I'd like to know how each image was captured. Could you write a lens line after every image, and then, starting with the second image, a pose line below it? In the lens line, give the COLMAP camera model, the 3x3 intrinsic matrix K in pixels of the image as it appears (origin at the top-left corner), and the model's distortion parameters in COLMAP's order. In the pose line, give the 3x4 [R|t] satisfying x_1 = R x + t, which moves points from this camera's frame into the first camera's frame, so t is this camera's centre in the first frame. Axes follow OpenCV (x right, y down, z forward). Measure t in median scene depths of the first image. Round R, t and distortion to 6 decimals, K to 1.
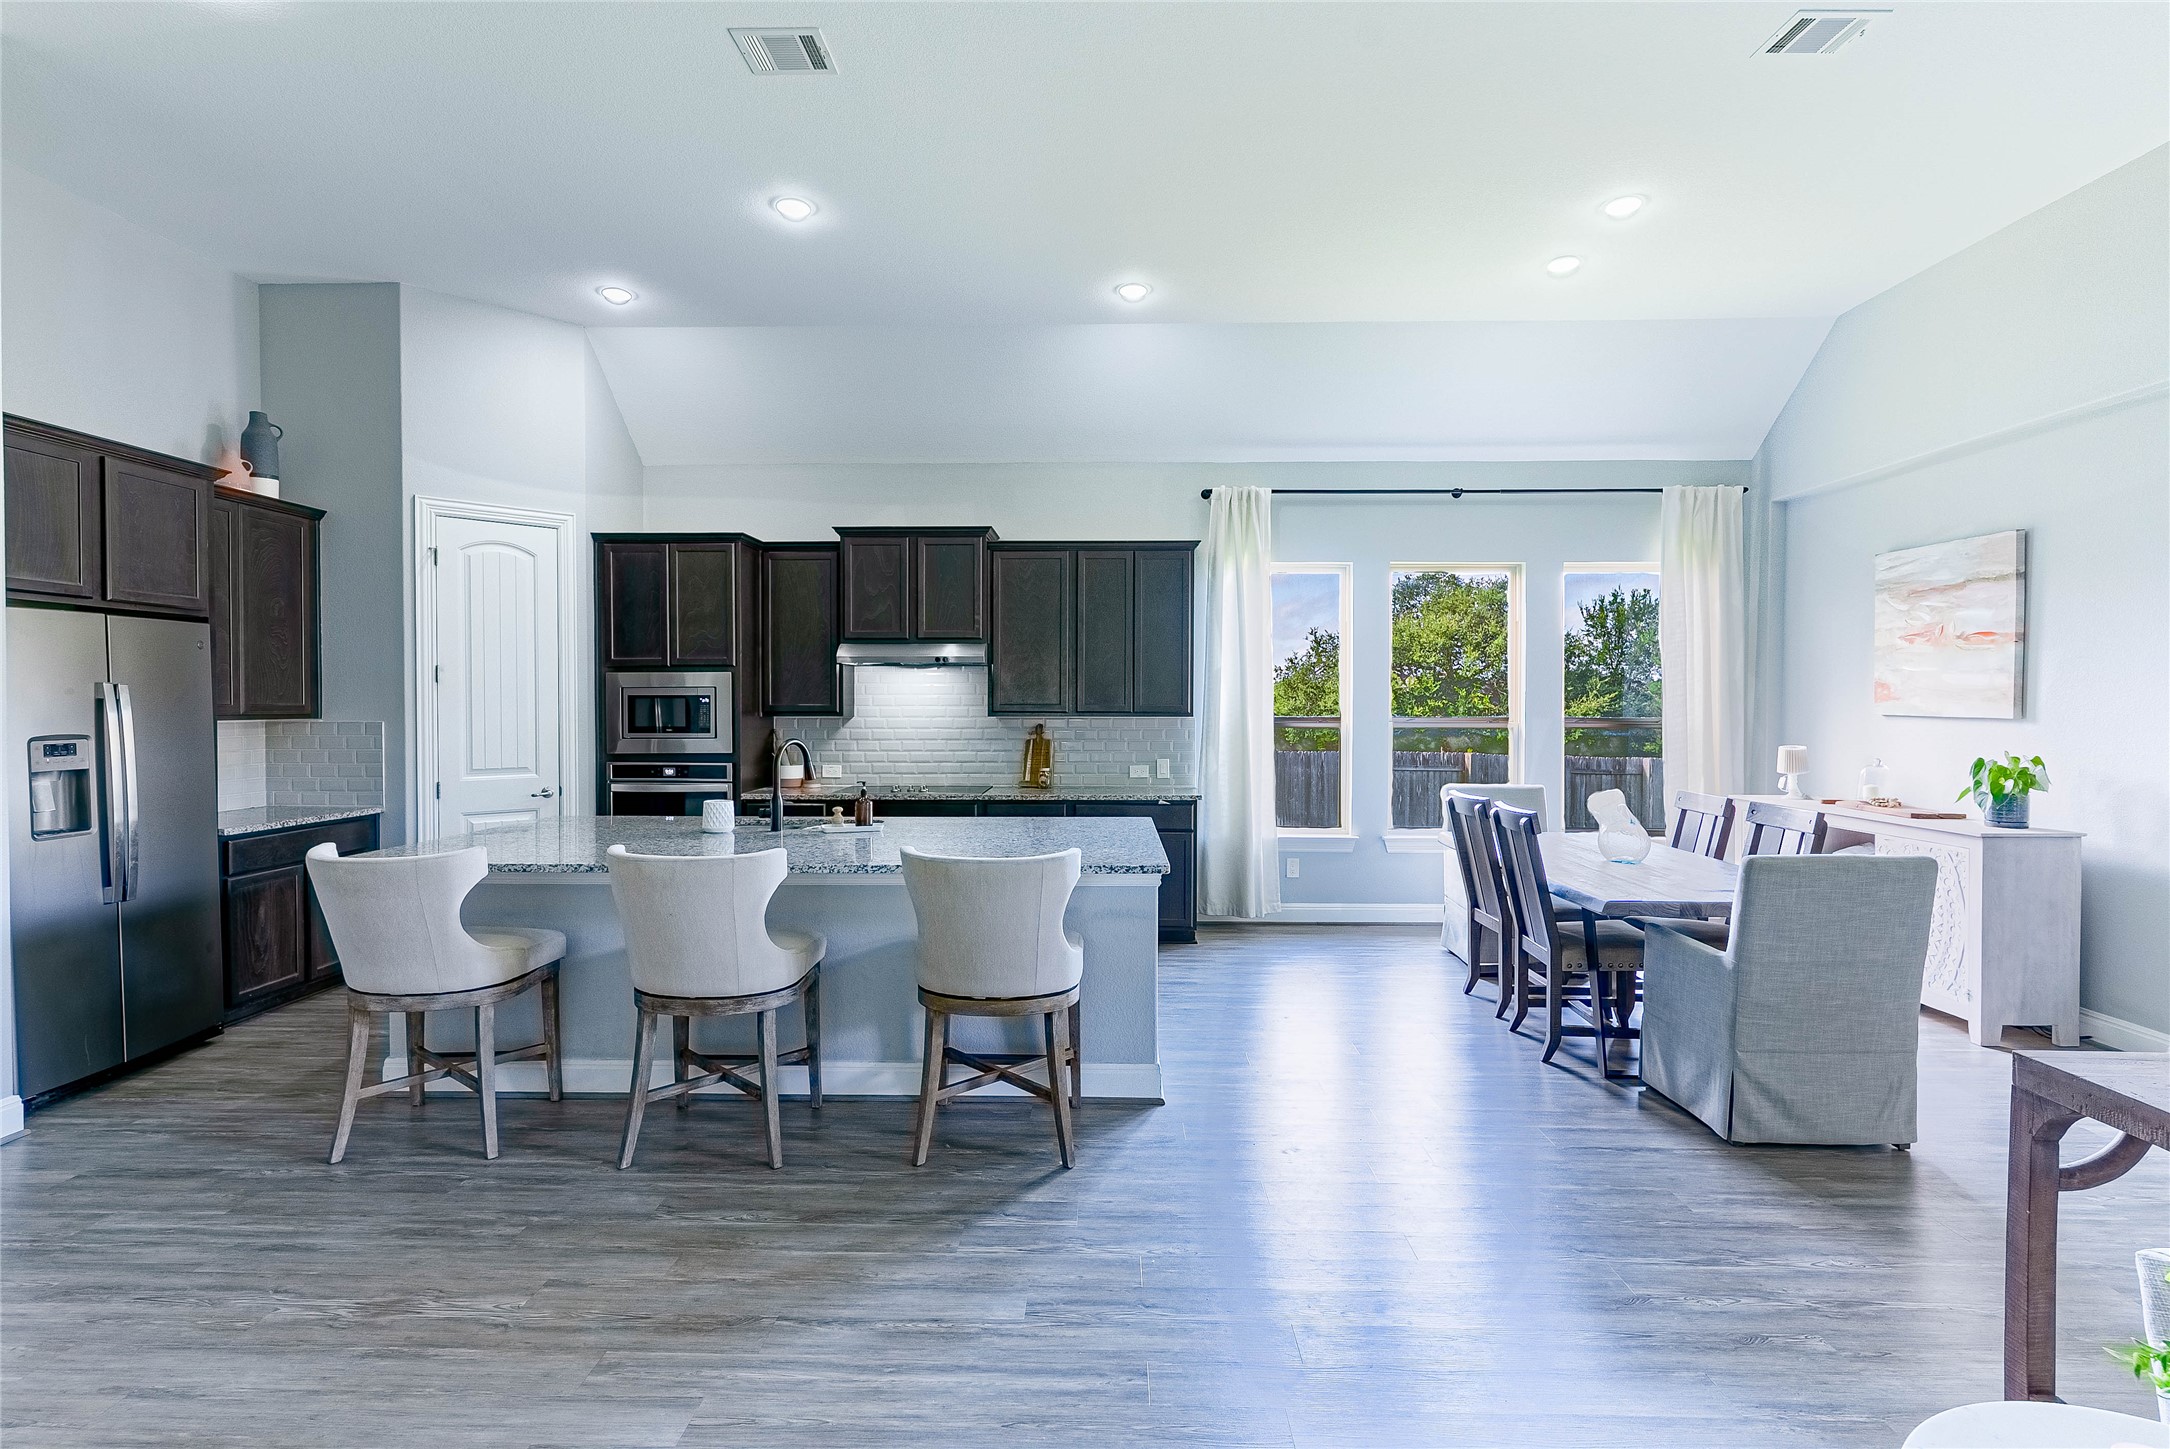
lens RADIAL K [[1034.9, 0, 1075.5], [0, 1034.9, 720.5], [0, 0, 1]] dist [0.001801, 0.000244]
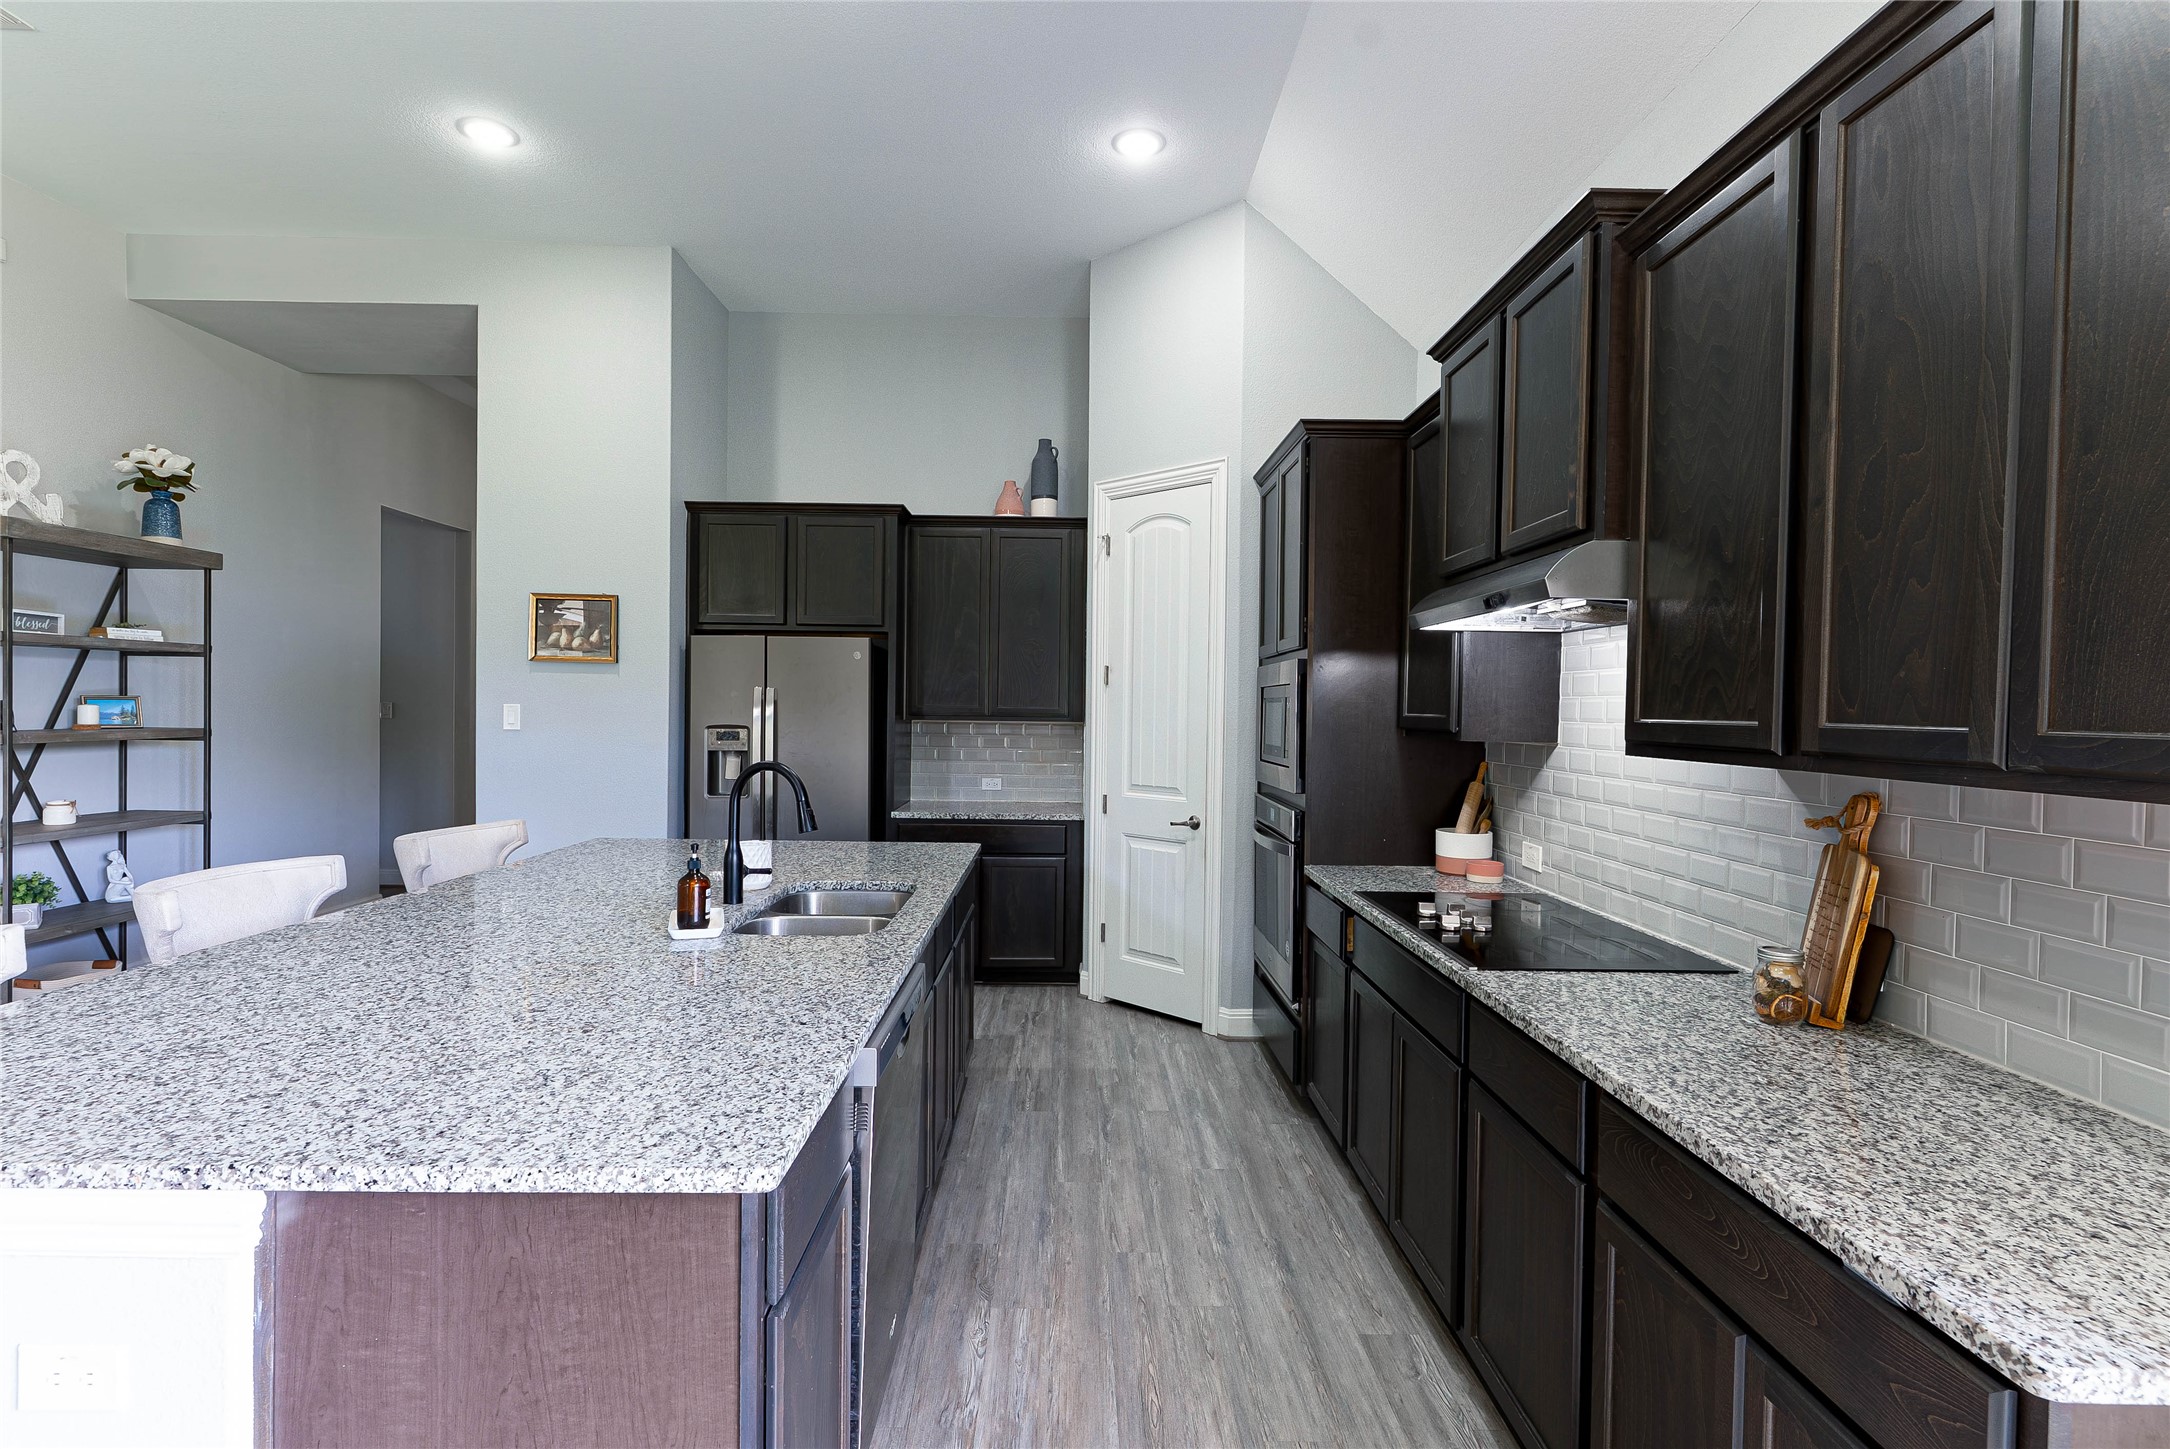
lens RADIAL K [[1092.8, 0, 1080.7], [0, 1092.8, 711.0], [0, 0, 1]] dist [0.004143, 0.000387]
pose [[0.016220, 0.005688, -0.999852, 0.350843], [-0.036453, 0.999322, 0.005094, -0.018536], [0.999204, 0.036365, 0.016417, 0.998672]]
